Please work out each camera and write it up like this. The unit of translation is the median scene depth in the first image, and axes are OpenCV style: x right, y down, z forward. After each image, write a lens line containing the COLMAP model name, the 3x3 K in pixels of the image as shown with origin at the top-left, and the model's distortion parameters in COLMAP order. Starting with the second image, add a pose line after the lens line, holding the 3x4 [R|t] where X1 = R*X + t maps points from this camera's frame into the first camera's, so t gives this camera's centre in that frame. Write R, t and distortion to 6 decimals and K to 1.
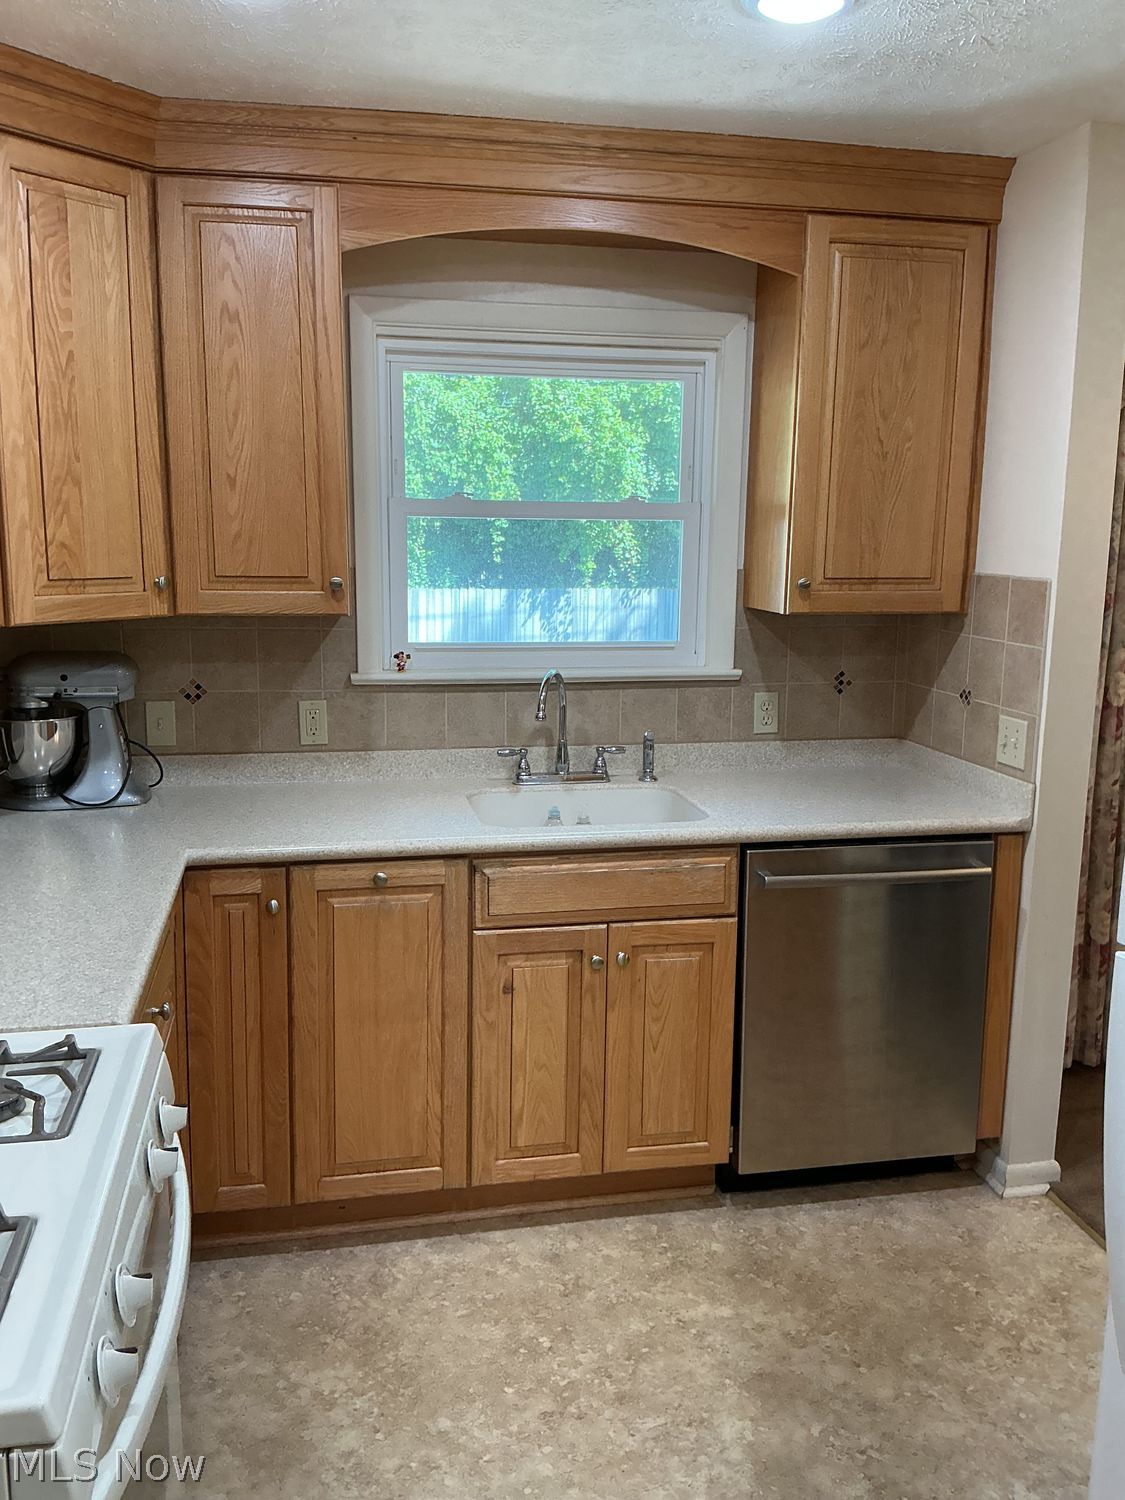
lens RADIAL K [[1252.0, 0, 562.5], [0, 1252.0, 750.0], [0, 0, 1]] dist [0.146575, -0.312585]
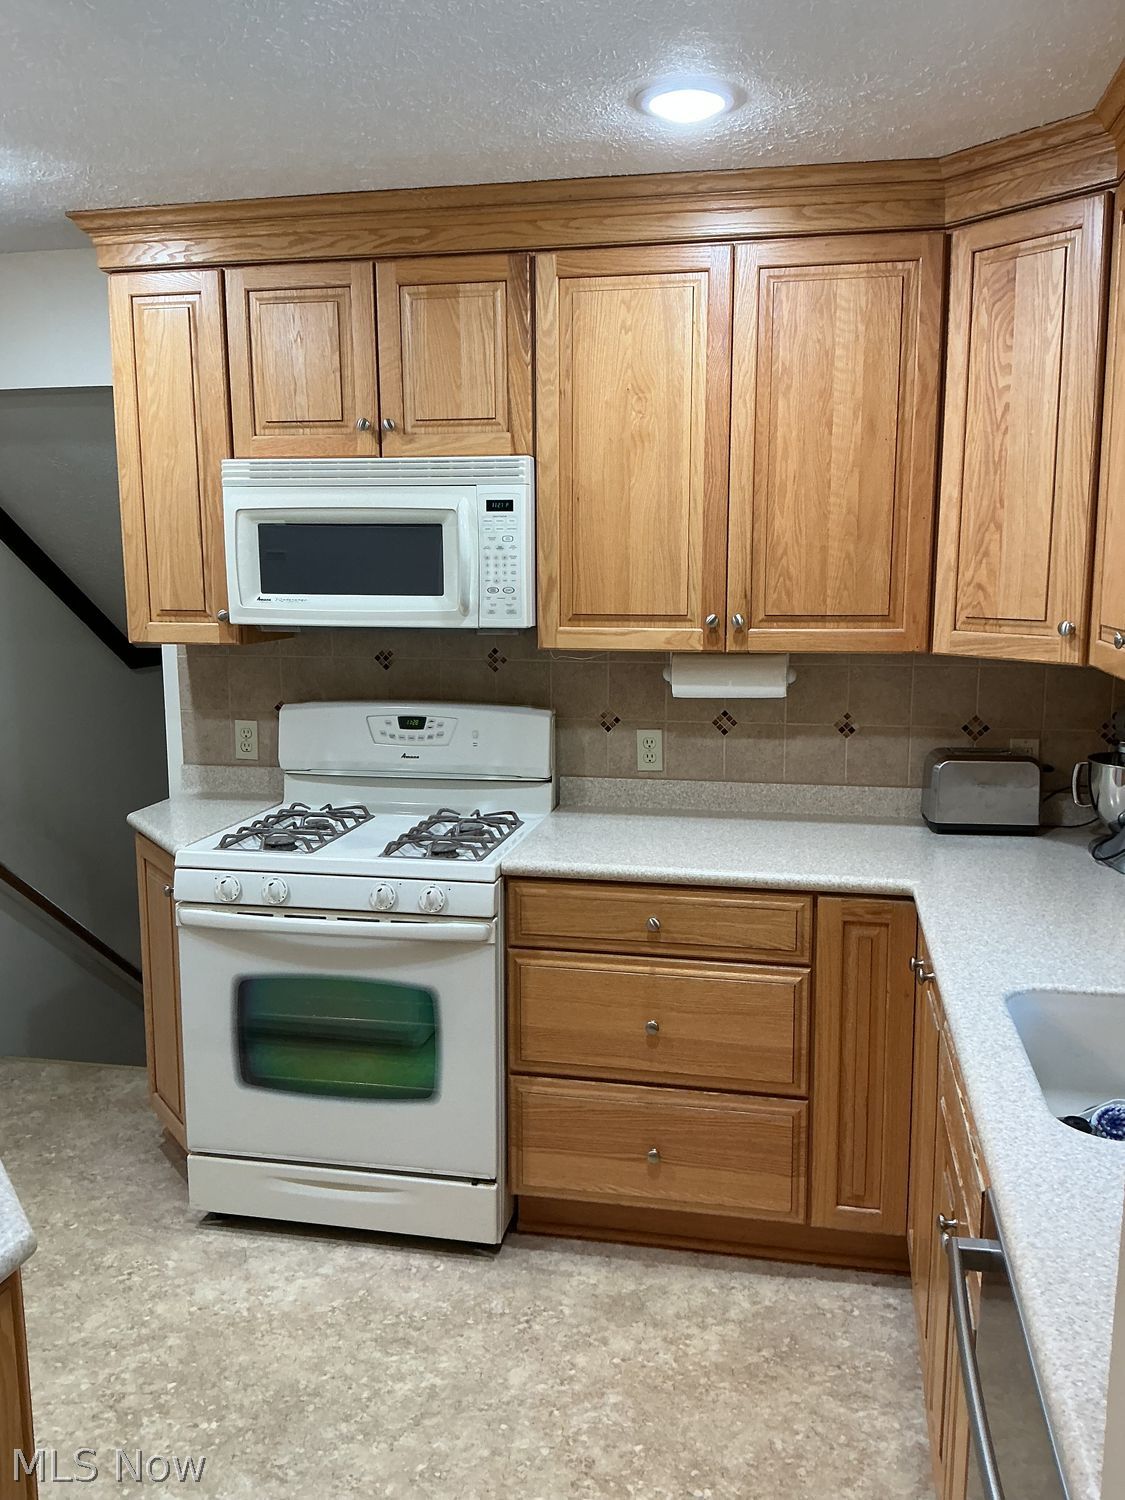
lens RADIAL K [[1275.0, 0, 556.9], [0, 1275.0, 750.4], [0, 0, 1]] dist [-0.010891, -0.006441]
pose [[-0.396309, 0.138536, -0.907605, 0.660540], [-0.154218, 0.964460, 0.214554, -0.179973], [0.905073, 0.224998, -0.360859, 0.972286]]
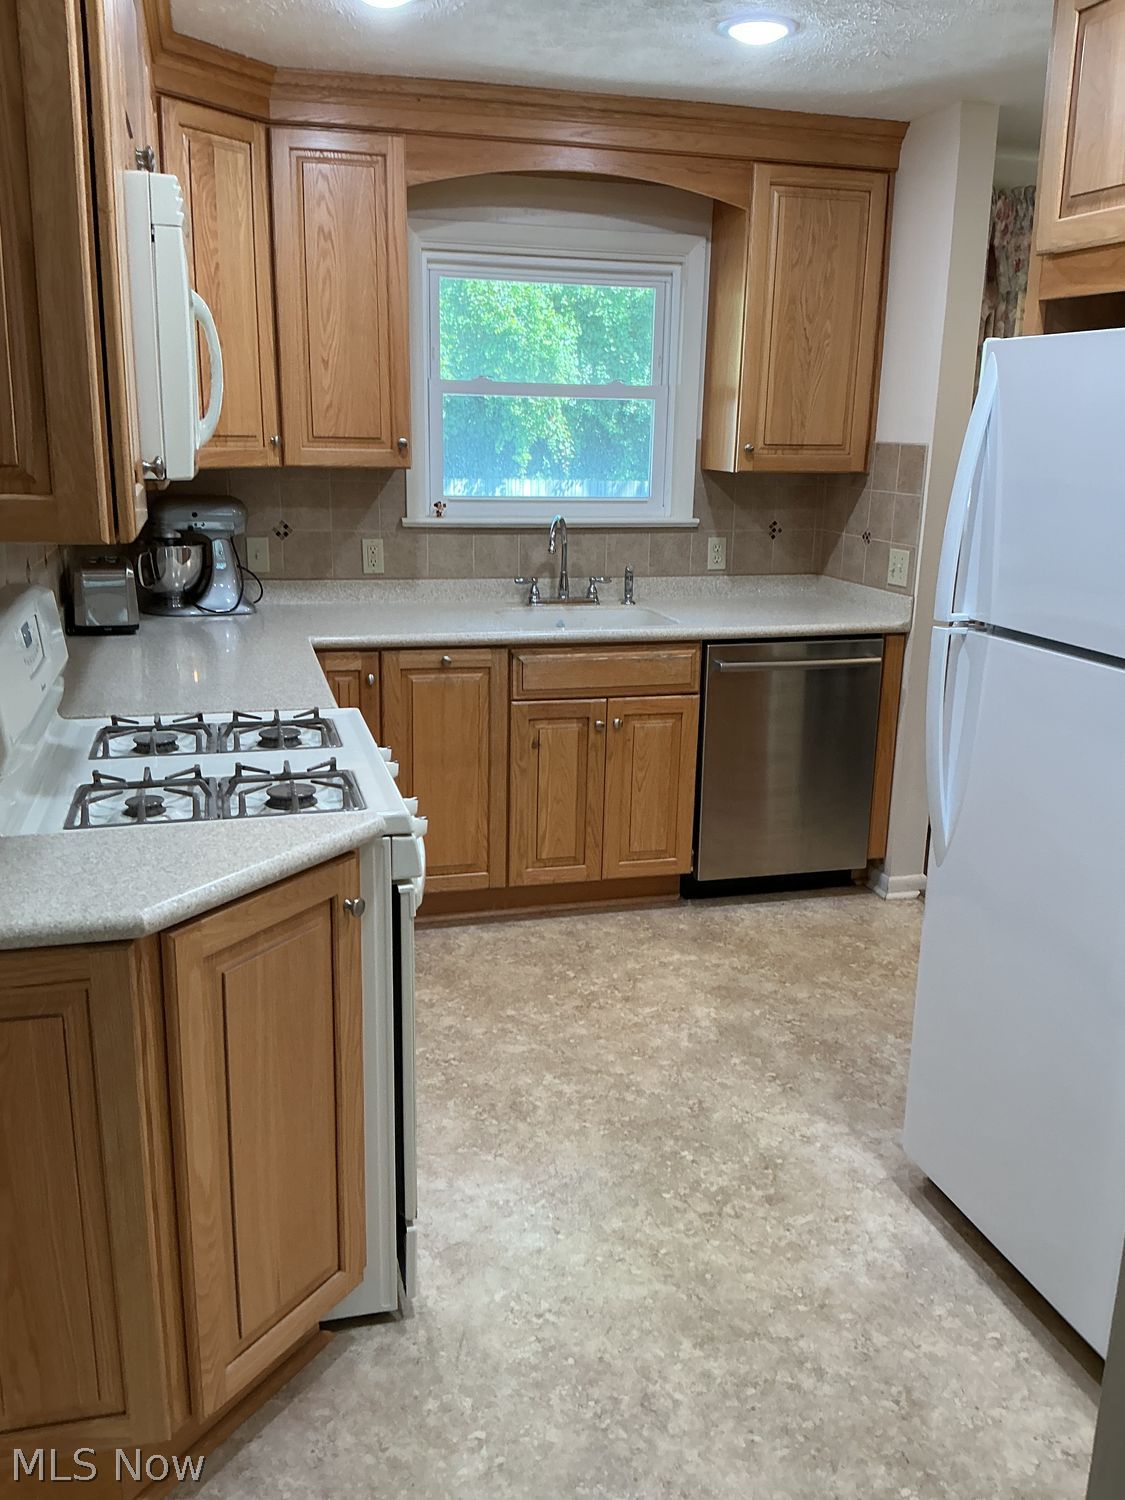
lens RADIAL K [[1245.5, 0, 571.7], [0, 1245.5, 745.1], [0, 0, 1]] dist [0.156635, -0.345011]
pose [[0.997554, -0.008625, 0.069373, -0.095836], [0.003346, 0.997113, 0.075854, 0.084324], [-0.069827, -0.075436, 0.994703, -0.351892]]
